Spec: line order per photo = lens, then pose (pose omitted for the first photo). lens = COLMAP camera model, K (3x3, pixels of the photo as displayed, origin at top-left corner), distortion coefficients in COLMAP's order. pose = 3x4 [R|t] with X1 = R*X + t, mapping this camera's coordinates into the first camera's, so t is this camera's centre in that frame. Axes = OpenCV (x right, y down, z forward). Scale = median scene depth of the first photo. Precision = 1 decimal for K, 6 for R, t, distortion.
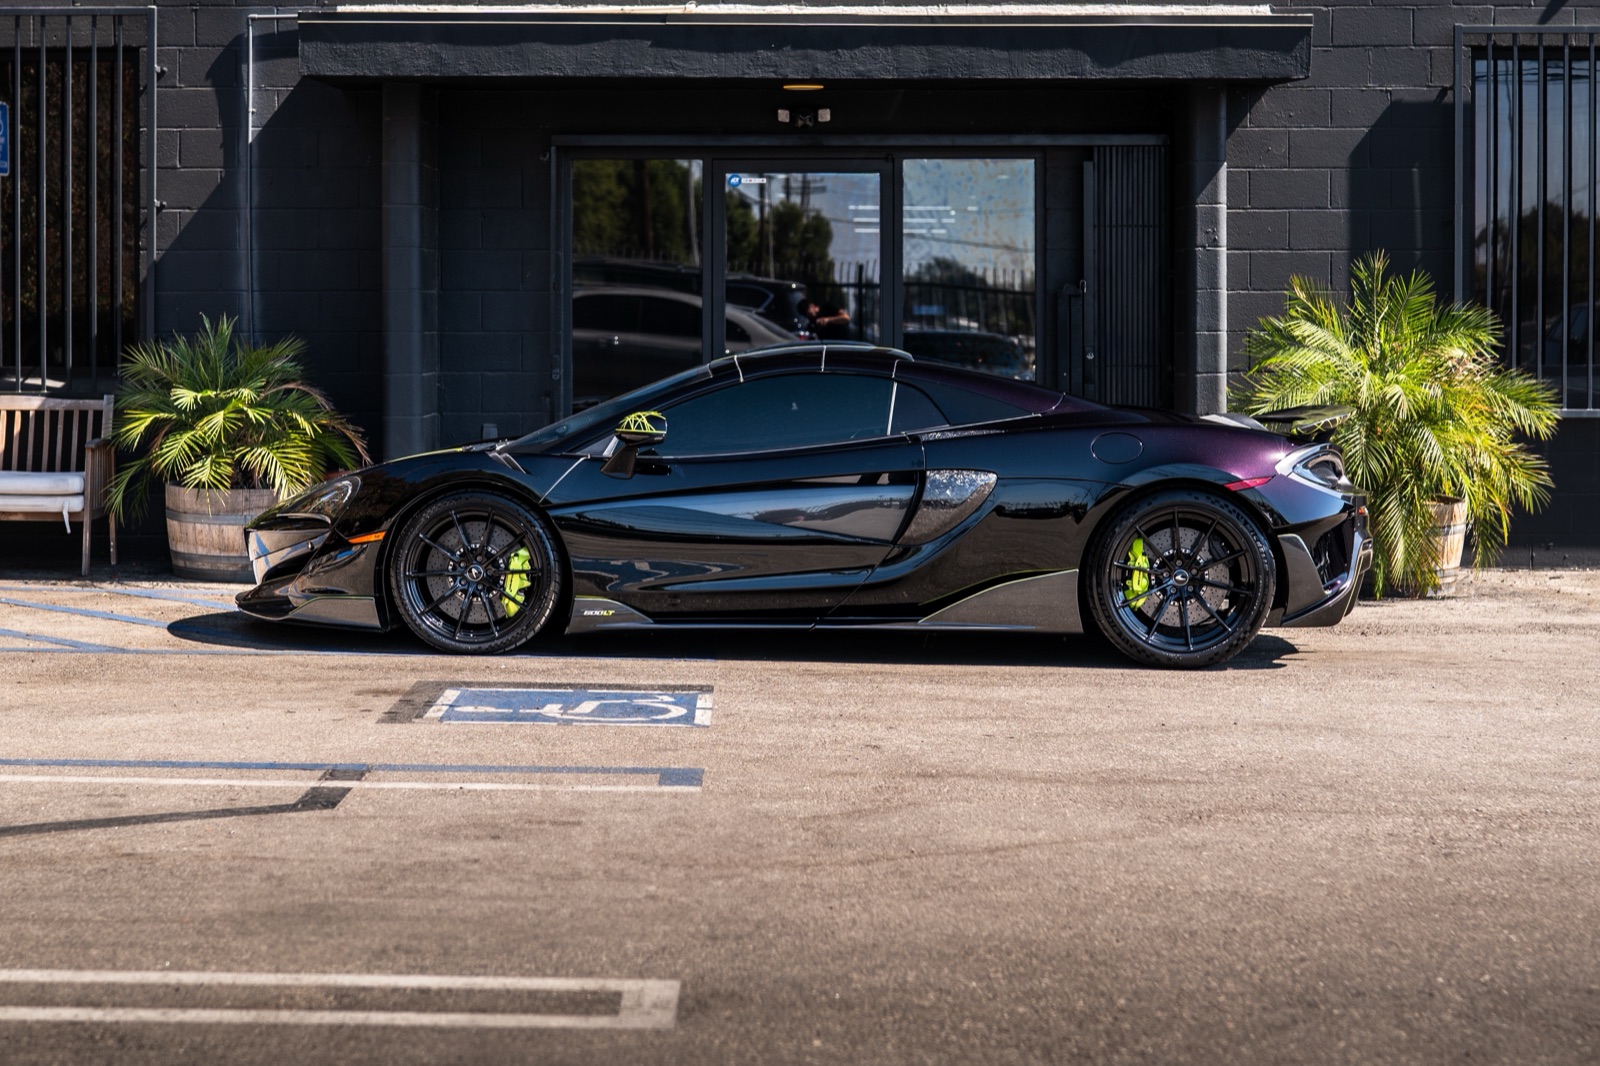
lens RADIAL K [[2919.4, 0, 798.1], [0, 2919.4, 398.3], [0, 0, 1]] dist [-0.014089, 0.106947]
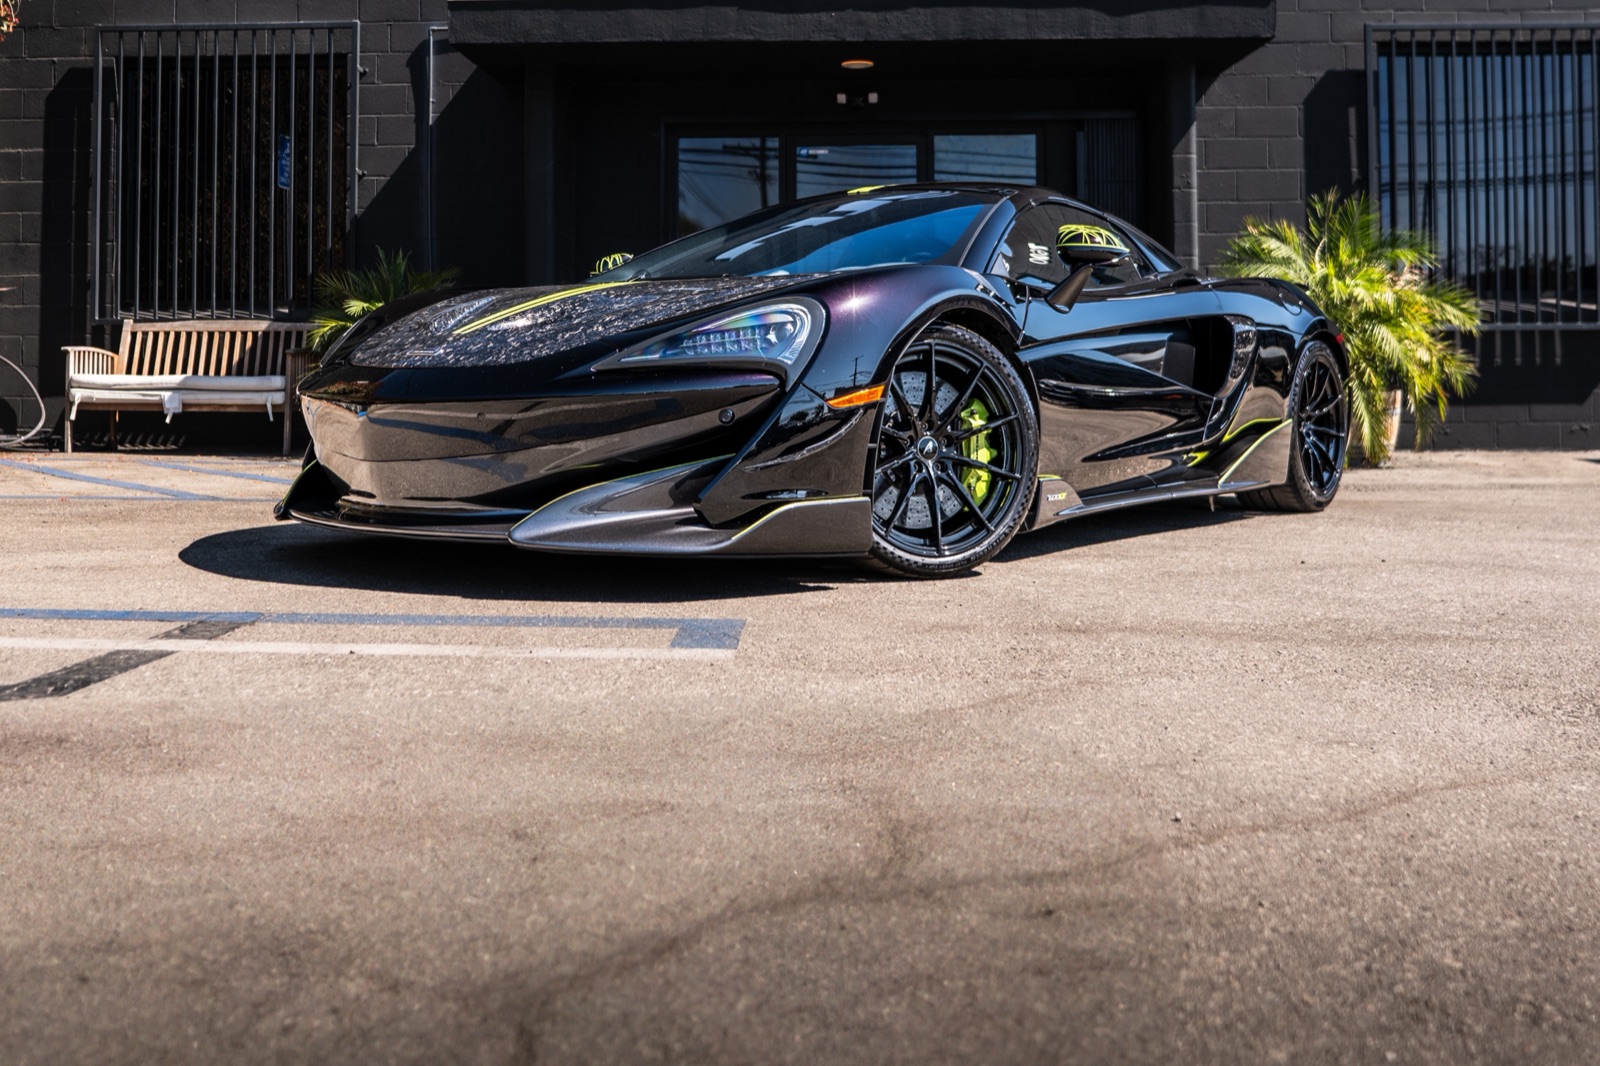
lens RADIAL K [[1434.4, 0, 805.6], [0, 1434.4, 345.4], [0, 0, 1]] dist [-0.020747, -0.003506]
pose [[0.999668, -0.004696, -0.025350, -0.005481], [0.003301, 0.998493, -0.054787, 0.048170], [0.025570, 0.054685, 0.998176, 0.392997]]
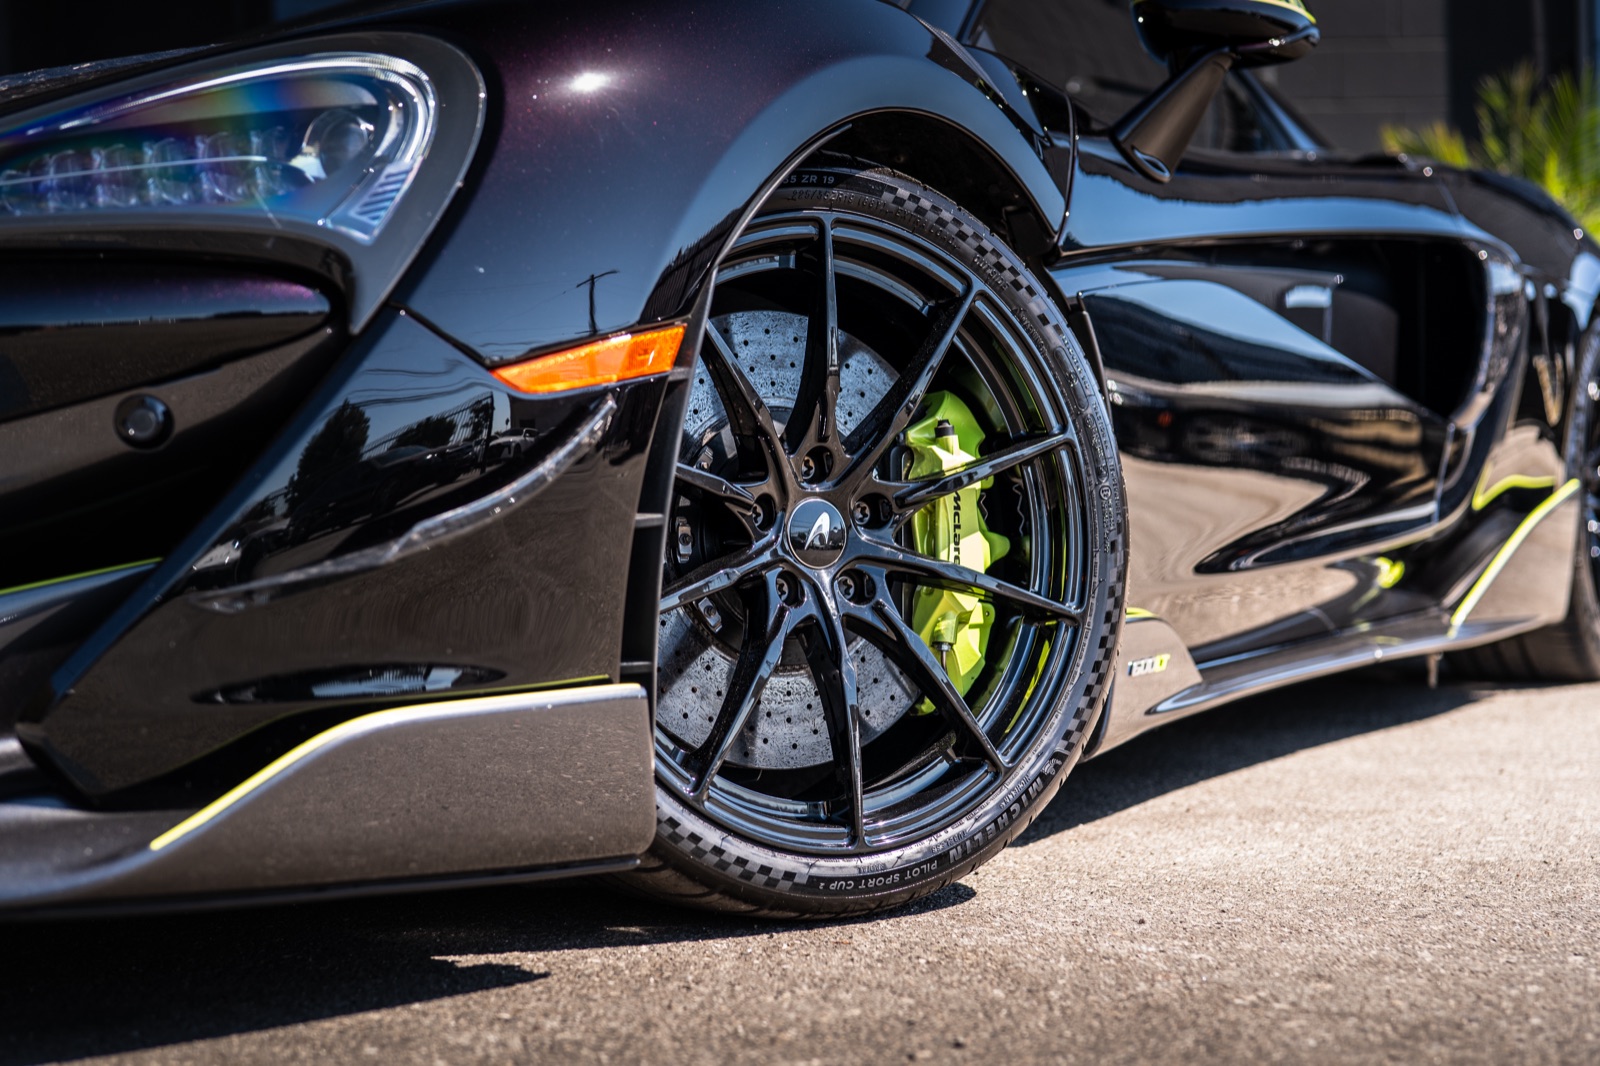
lens RADIAL K [[2230.4, 0, 800.0], [0, 2230.4, 533.0], [0, 0, 1]] dist [-0.006655, 0.022664]
pose [[0.996517, -0.024733, 0.079641, -0.001974], [0.025622, 0.999620, -0.010162, 0.053843], [-0.079359, 0.012167, 0.996772, 0.514729]]
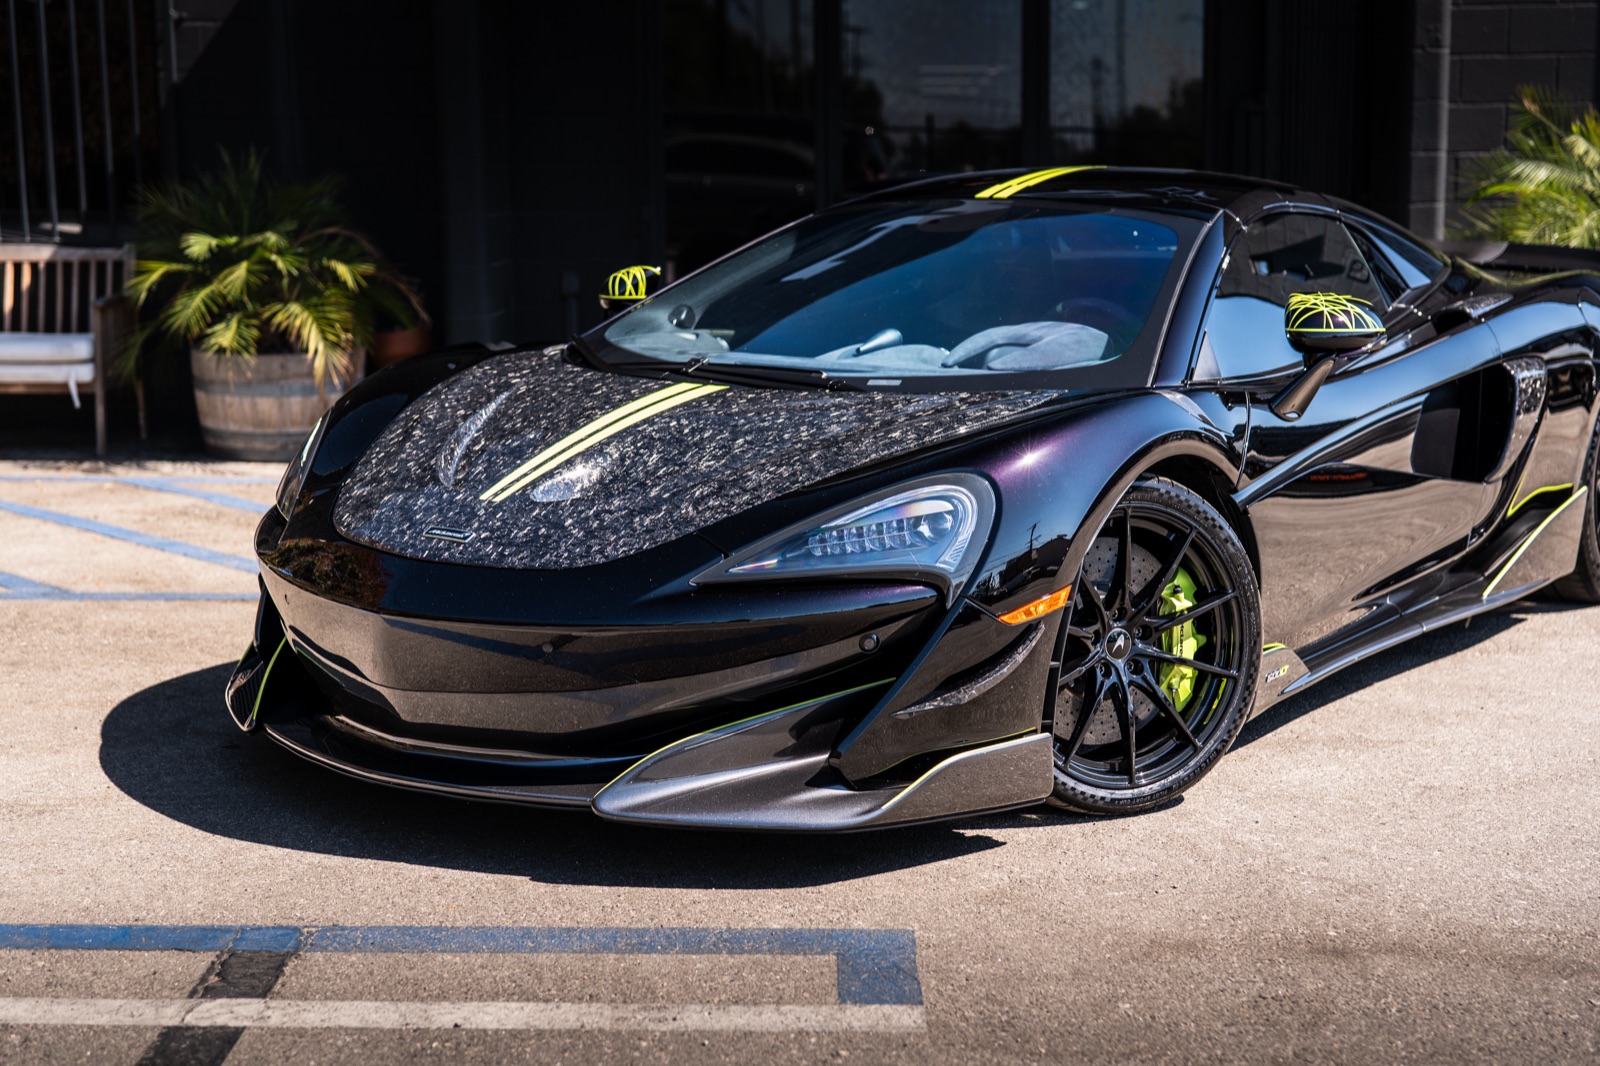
lens RADIAL K [[2230.4, 0, 800.0], [0, 2230.4, 533.0], [0, 0, 1]] dist [-0.006655, 0.022664]
pose [[0.999775, -0.007831, -0.019730, -0.026649], [0.010390, 0.991041, 0.133153, -0.001915], [0.018510, -0.133328, 0.990899, 0.354987]]
